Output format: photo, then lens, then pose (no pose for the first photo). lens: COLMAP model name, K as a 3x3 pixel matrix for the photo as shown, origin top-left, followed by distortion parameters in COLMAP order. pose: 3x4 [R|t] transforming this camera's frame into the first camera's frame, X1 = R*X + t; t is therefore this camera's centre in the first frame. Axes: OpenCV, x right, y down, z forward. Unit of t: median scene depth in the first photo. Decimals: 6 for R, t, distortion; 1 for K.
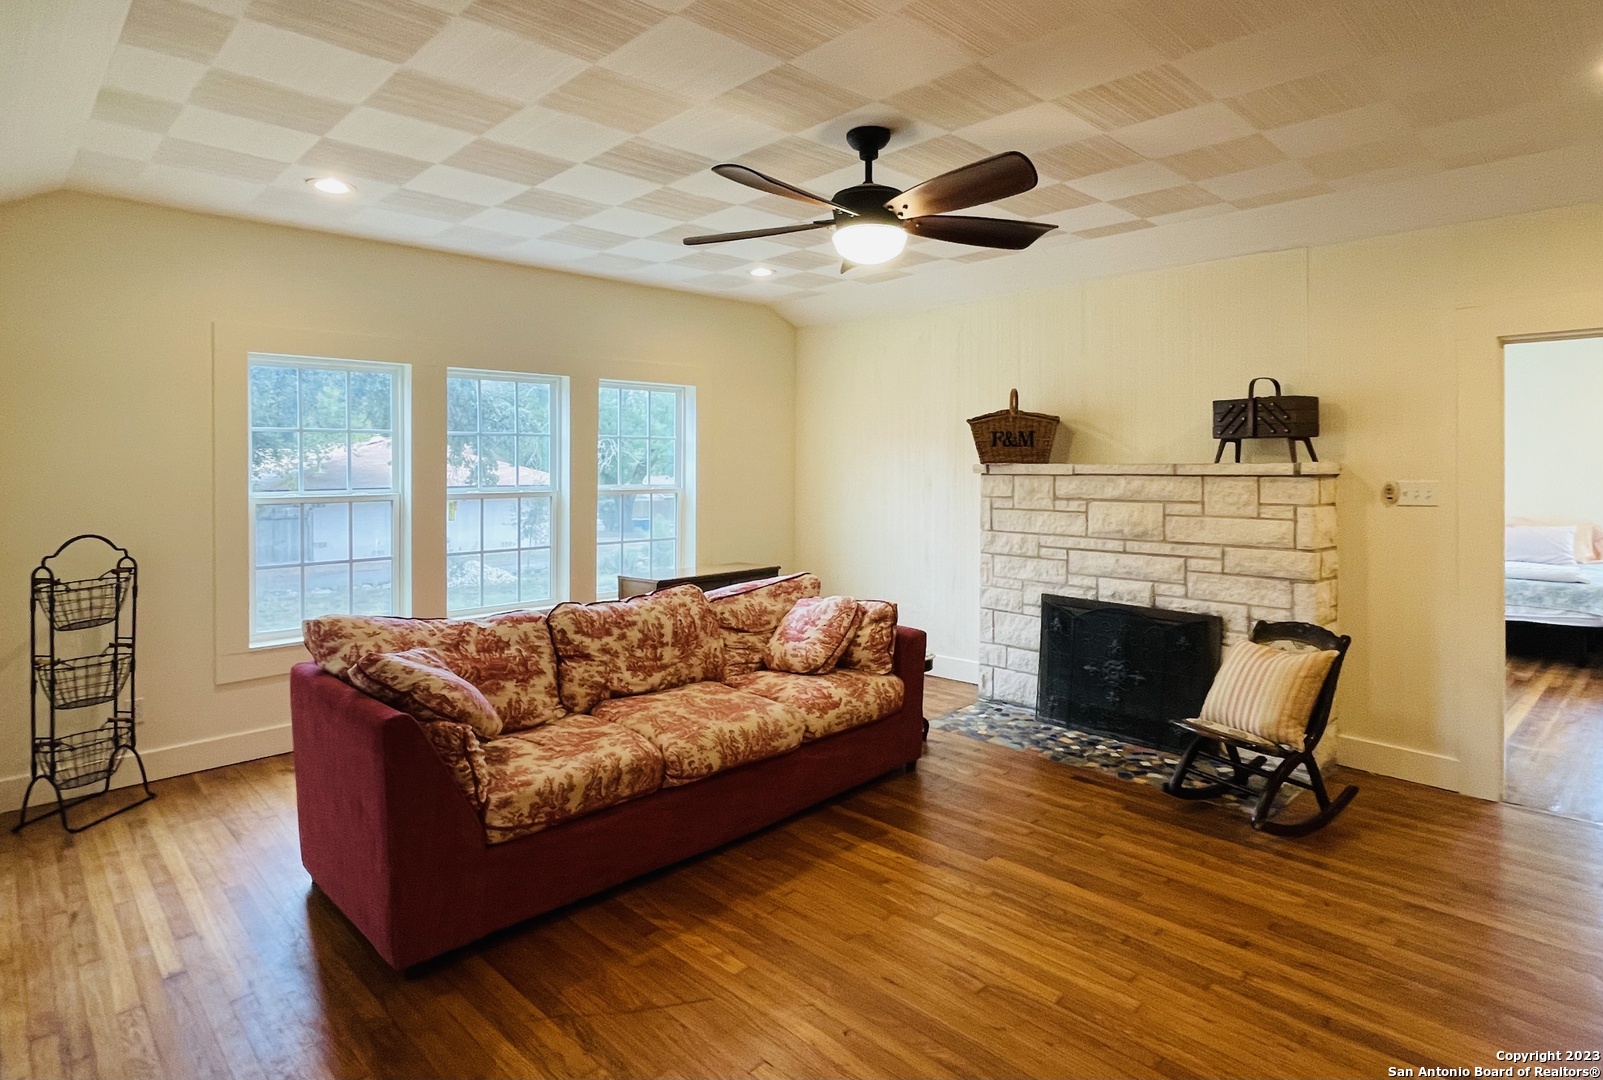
lens RADIAL K [[844.3, 0, 816.7], [0, 844.3, 478.8], [0, 0, 1]] dist [-0.003994, 0.000906]
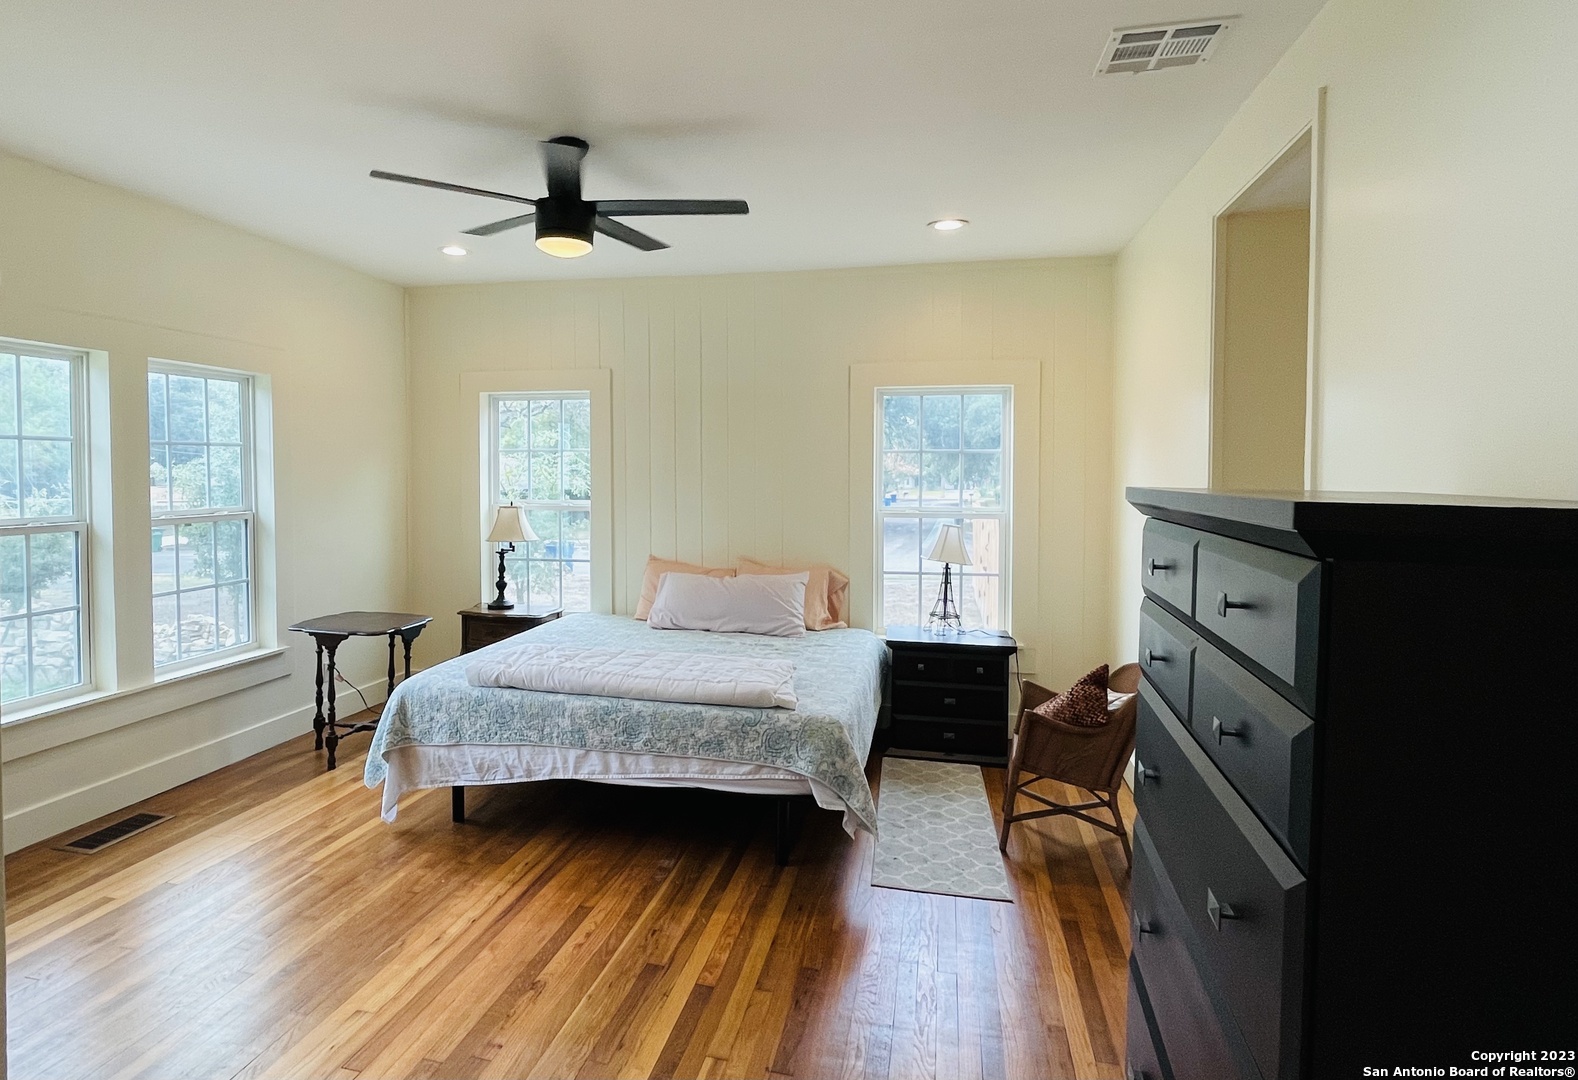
lens RADIAL K [[883.9, 0, 712.9], [0, 883.9, 499.6], [0, 0, 1]] dist [0.003194, 0.000762]
pose [[0.850963, -0.010694, 0.525116, 0.836221], [-0.001427, 0.999742, 0.022672, -0.025462], [-0.525223, -0.020042, 0.850729, 0.798196]]
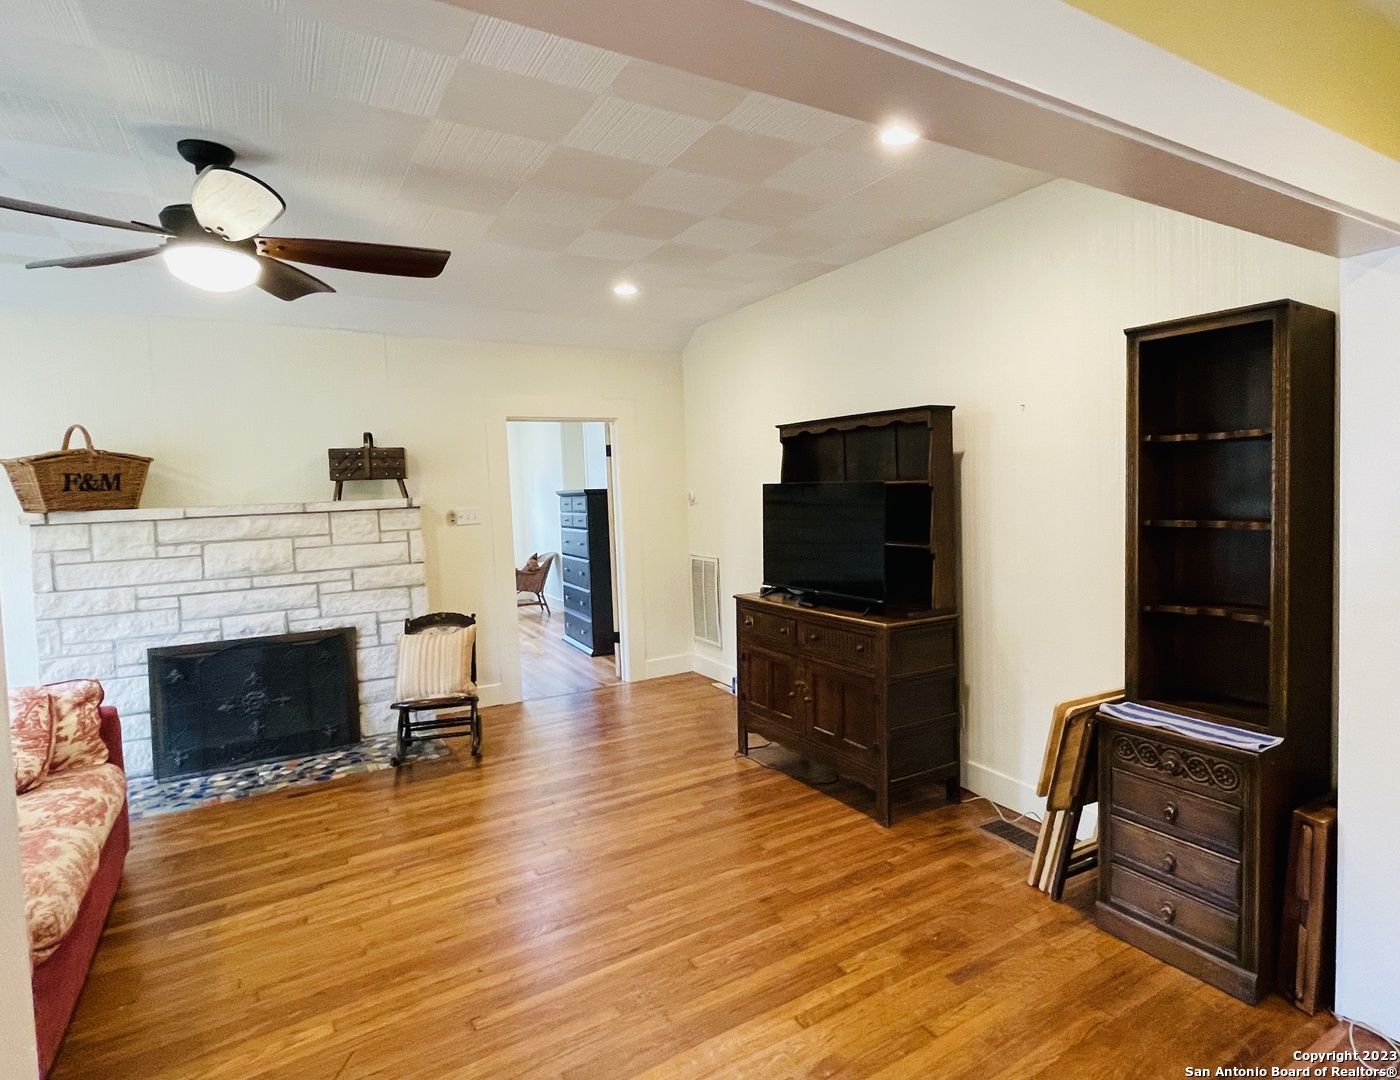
lens RADIAL K [[791.9, 0, 747.4], [0, 791.9, 516.3], [0, 0, 1]] dist [0.009005, 0.002374]
pose [[0.230696, -0.046896, 0.971895, -0.499955], [0.053988, 0.997916, 0.035336, -0.005327], [-0.971527, 0.044319, 0.232747, 0.176016]]
